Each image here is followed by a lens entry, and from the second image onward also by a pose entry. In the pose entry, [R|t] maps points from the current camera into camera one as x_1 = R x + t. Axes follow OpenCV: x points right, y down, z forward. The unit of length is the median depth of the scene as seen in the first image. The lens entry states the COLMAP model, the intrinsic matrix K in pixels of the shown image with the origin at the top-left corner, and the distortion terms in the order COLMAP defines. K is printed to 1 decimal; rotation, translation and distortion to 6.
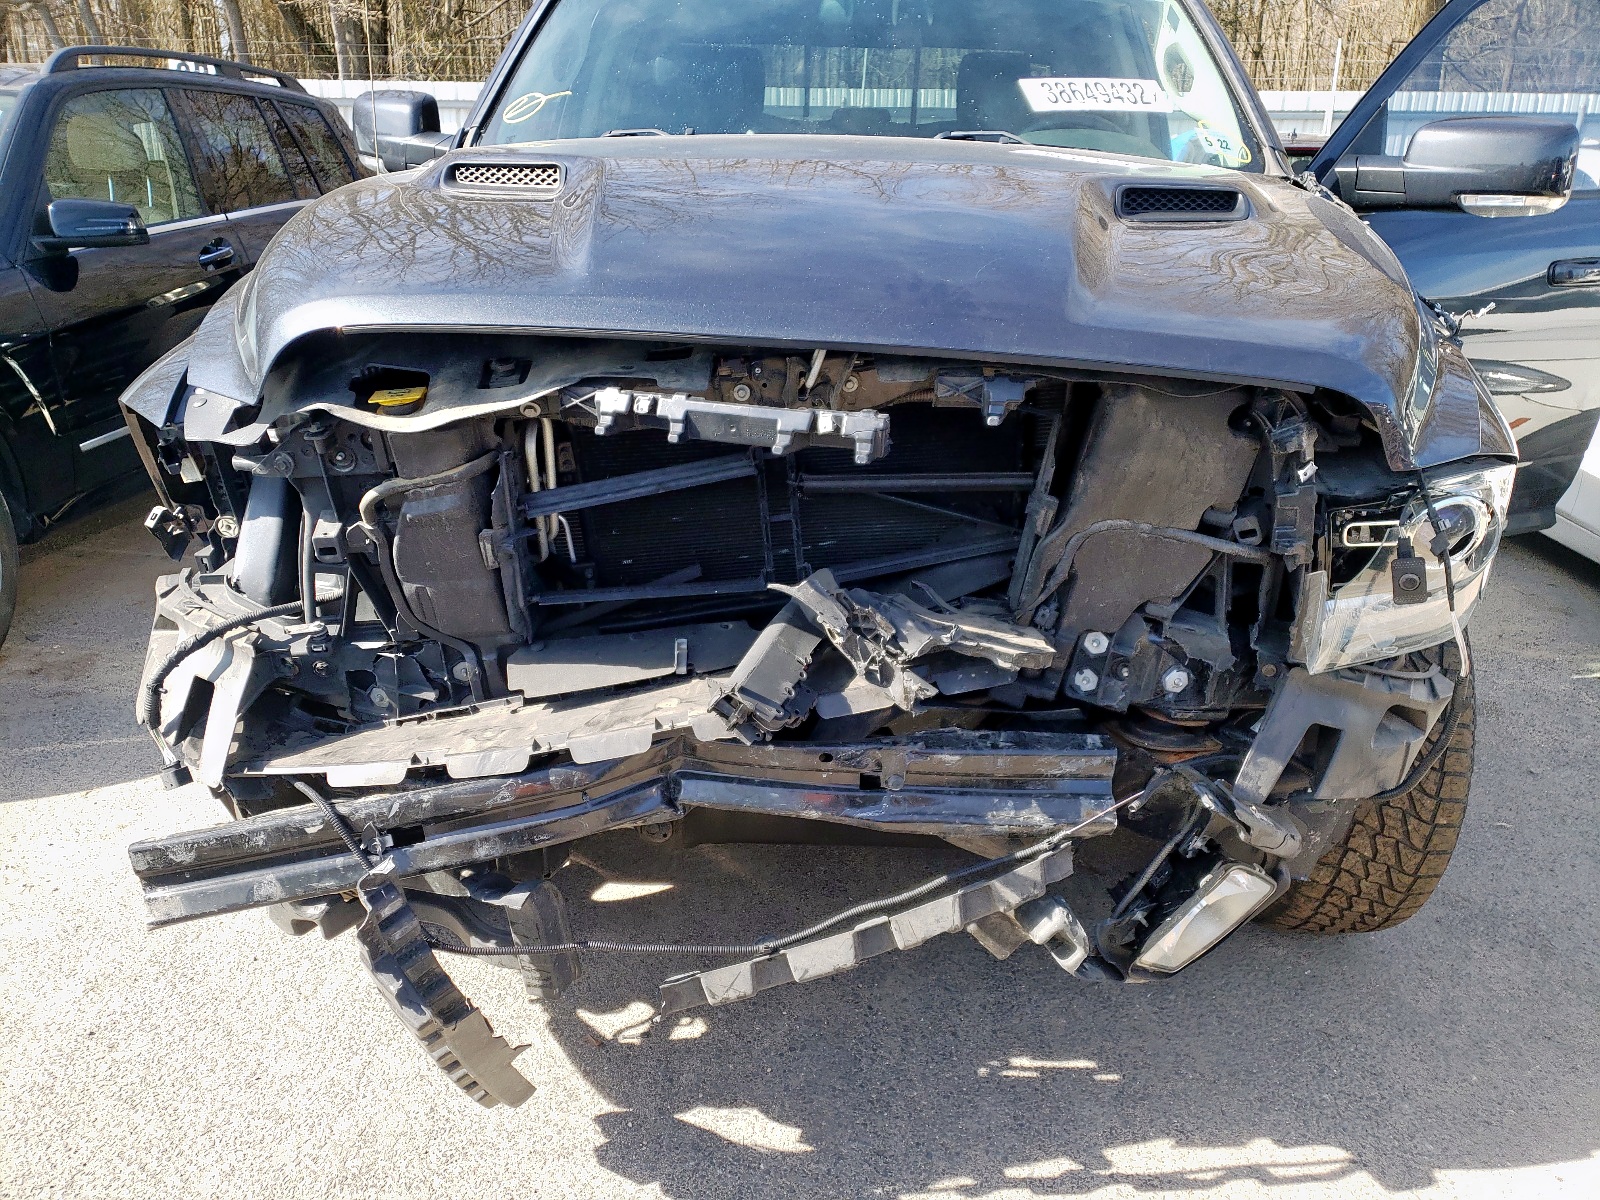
lens RADIAL K [[1229.5, 0, 800.4], [0, 1229.5, 601.6], [0, 0, 1]] dist [0.030215, 0.000598]
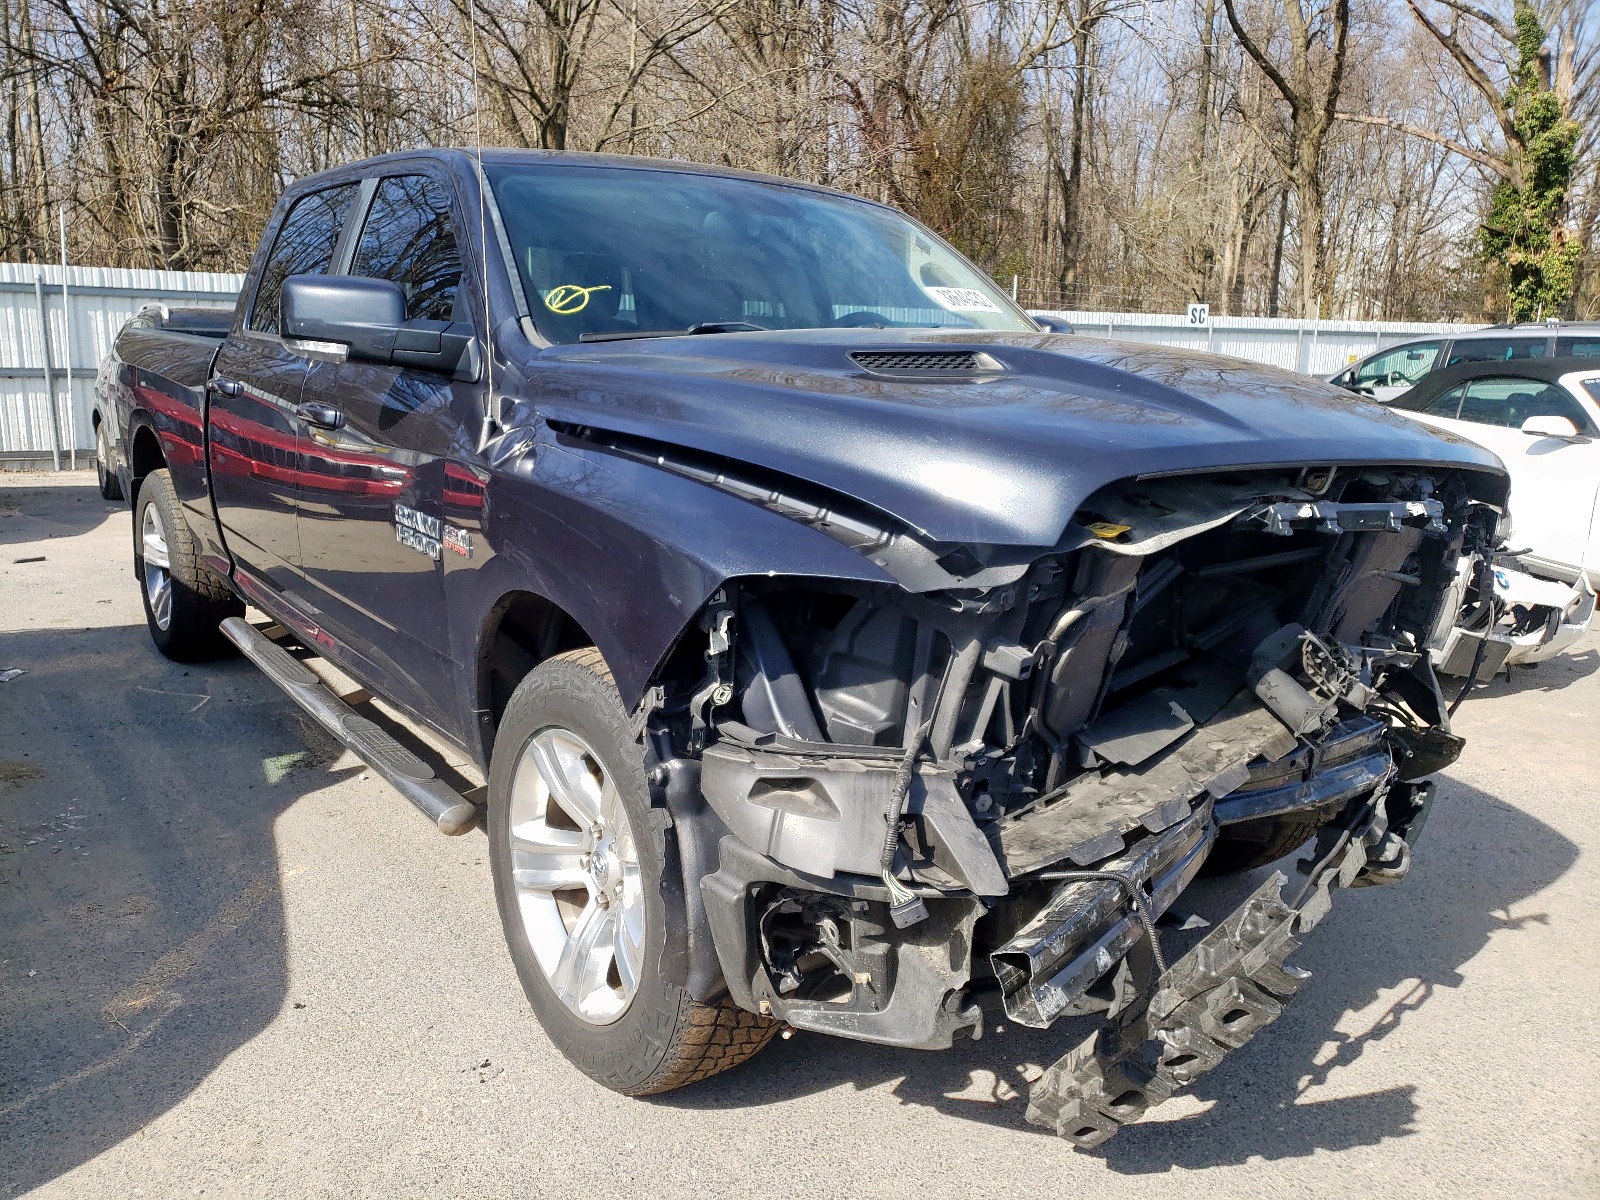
lens RADIAL K [[1229.5, 0, 800.0], [0, 1229.5, 596.2], [0, 0, 1]] dist [0.030215, 0.000598]
pose [[0.795549, -0.122428, 0.593391, -1.024577], [0.209364, 0.974592, -0.079613, -0.049674], [-0.568567, 0.187570, 0.800968, 0.130878]]
